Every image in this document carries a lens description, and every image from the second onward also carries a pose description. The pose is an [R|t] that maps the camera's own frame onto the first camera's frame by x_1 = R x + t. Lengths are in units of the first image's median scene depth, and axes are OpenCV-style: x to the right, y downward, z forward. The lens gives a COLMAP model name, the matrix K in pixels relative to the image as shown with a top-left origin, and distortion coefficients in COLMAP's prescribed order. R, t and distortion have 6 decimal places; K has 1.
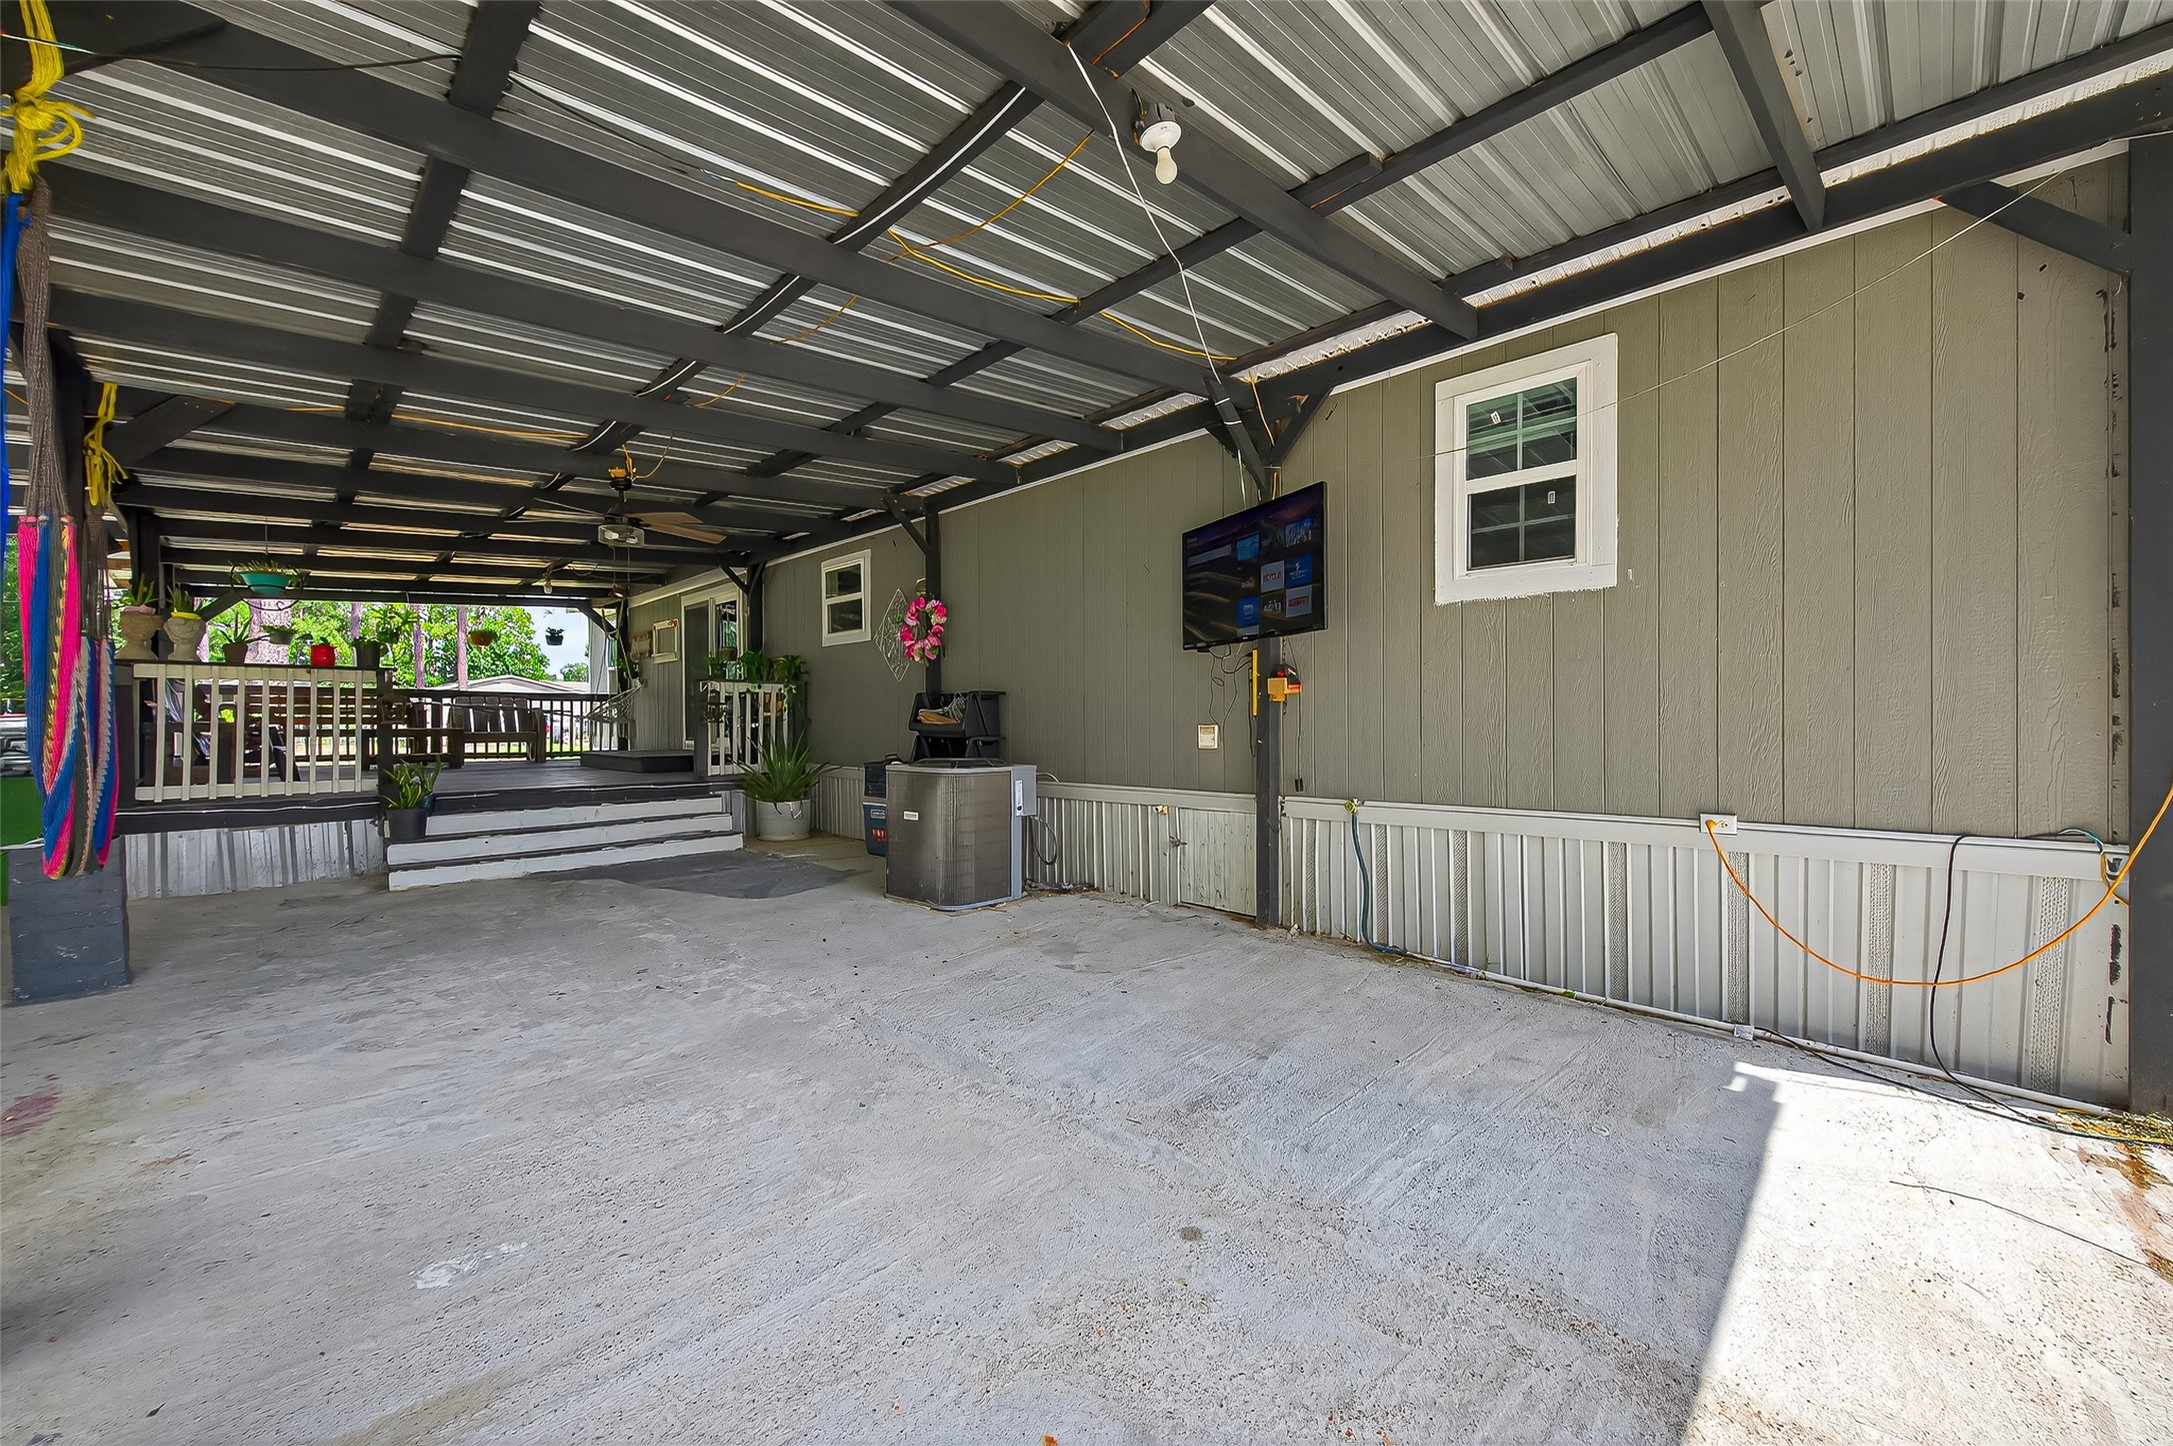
lens RADIAL K [[846.6, 0, 1087.3], [0, 846.6, 730.1], [0, 0, 1]] dist [-0.000155, 0.000382]
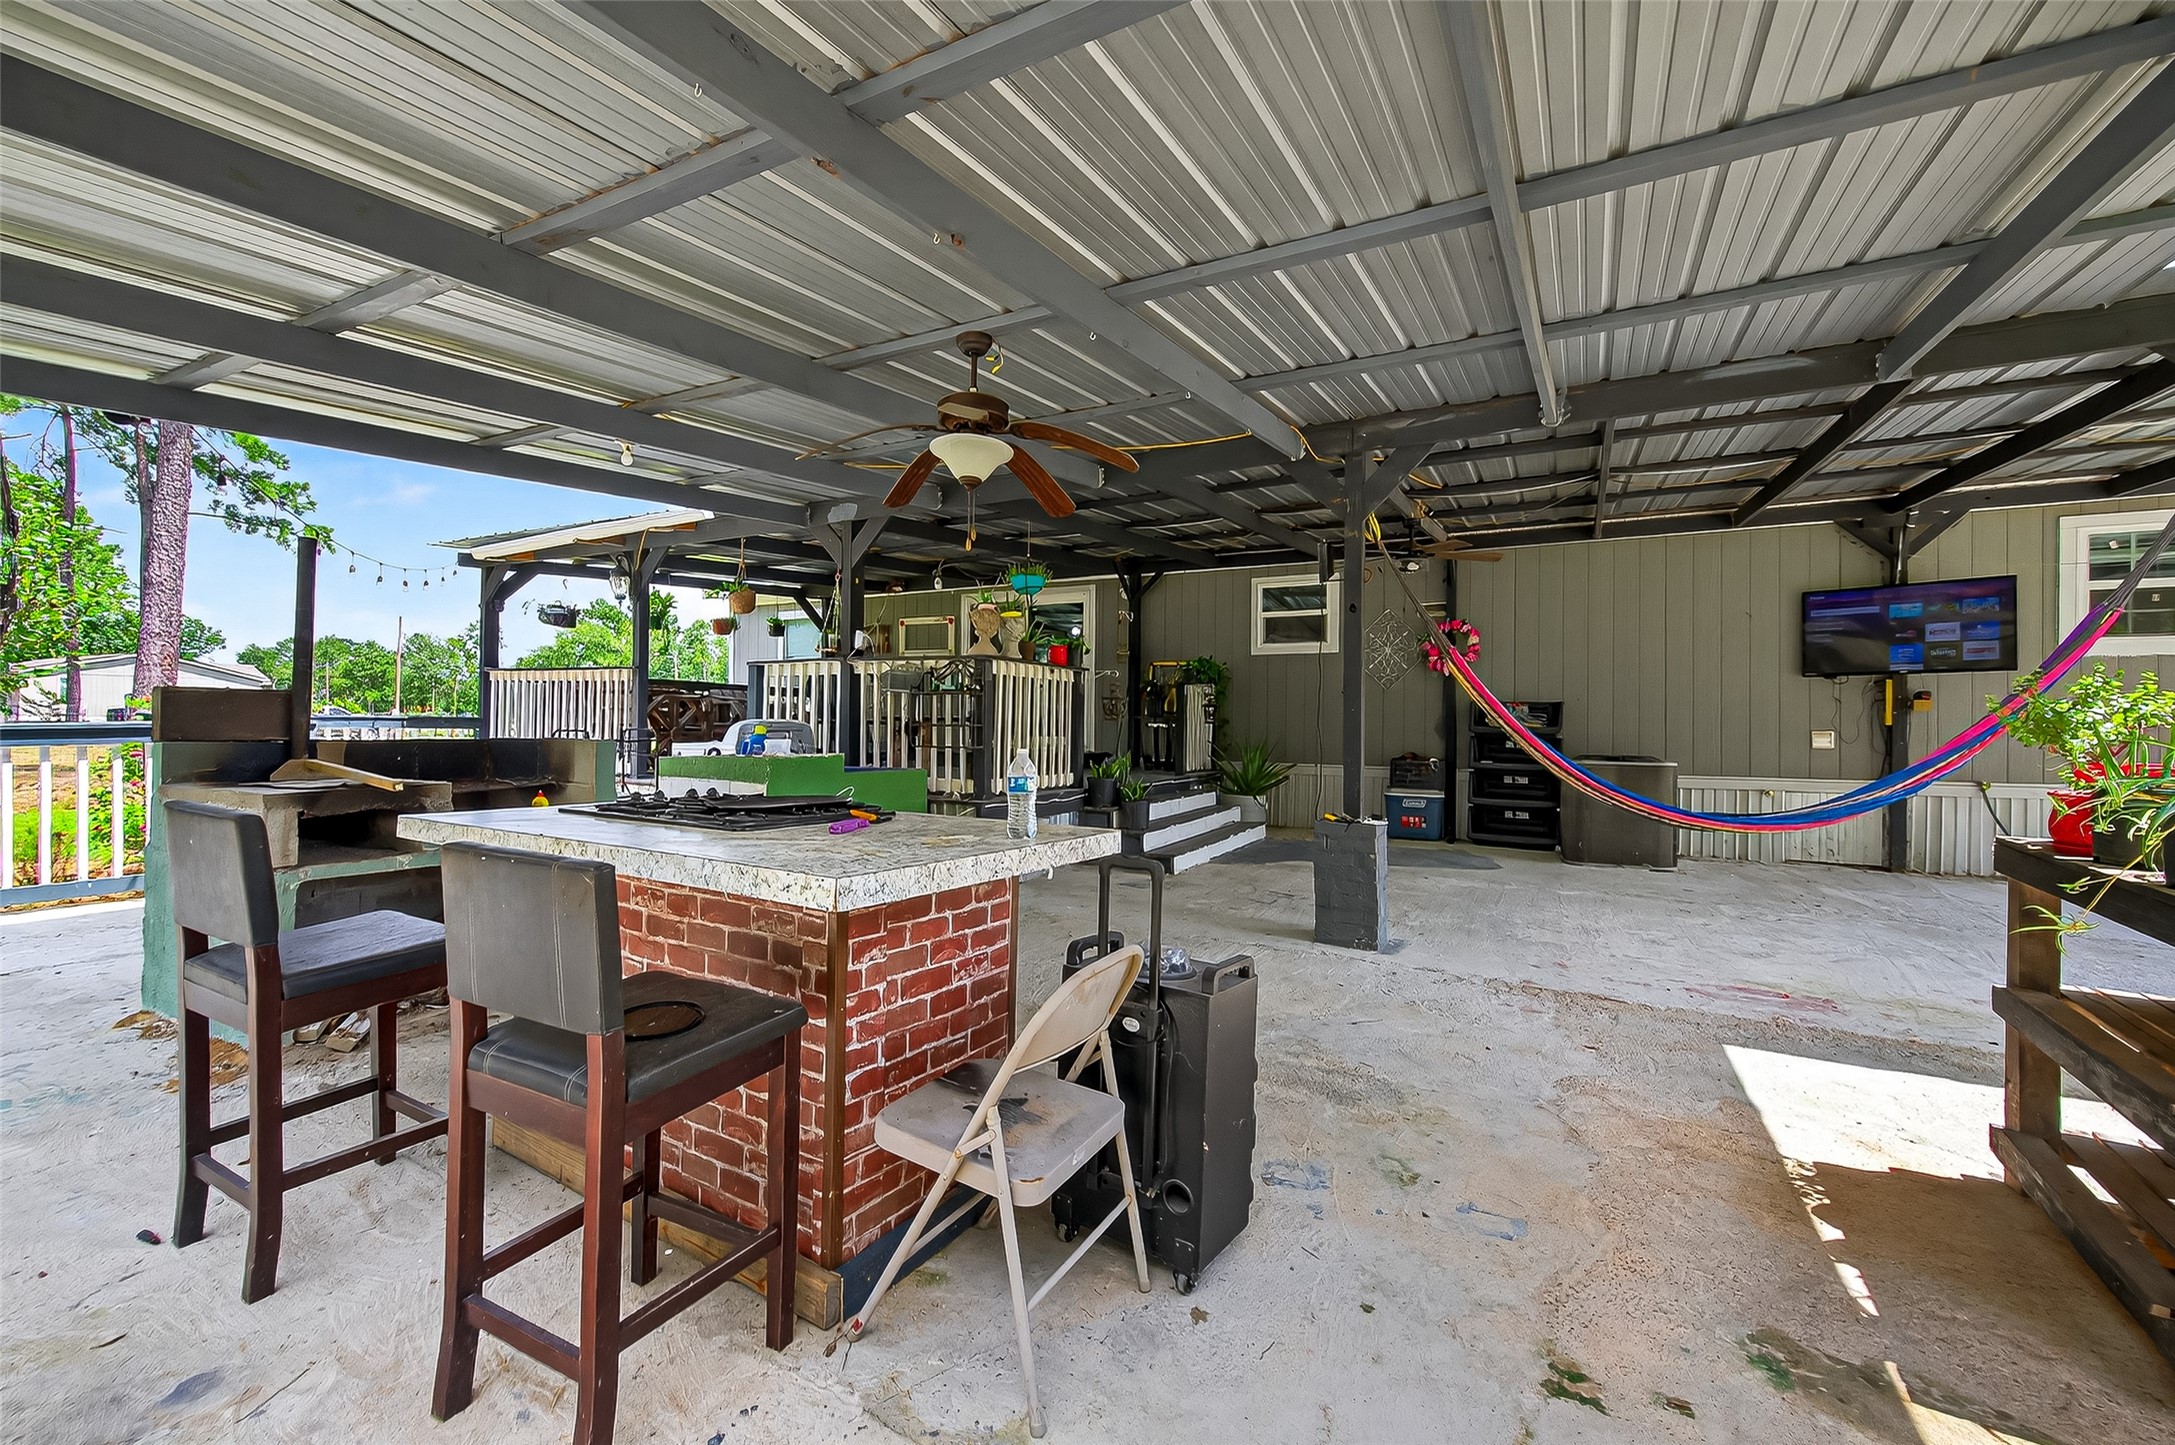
lens RADIAL K [[847.4, 0, 1089.7], [0, 847.4, 721.1], [0, 0, 1]] dist [-0.000155, 0.000382]
pose [[0.953138, 0.010276, 0.302363, -0.945637], [-0.007232, 0.999911, -0.011184, 0.000615], [-0.302451, 0.008473, 0.953127, 0.025840]]
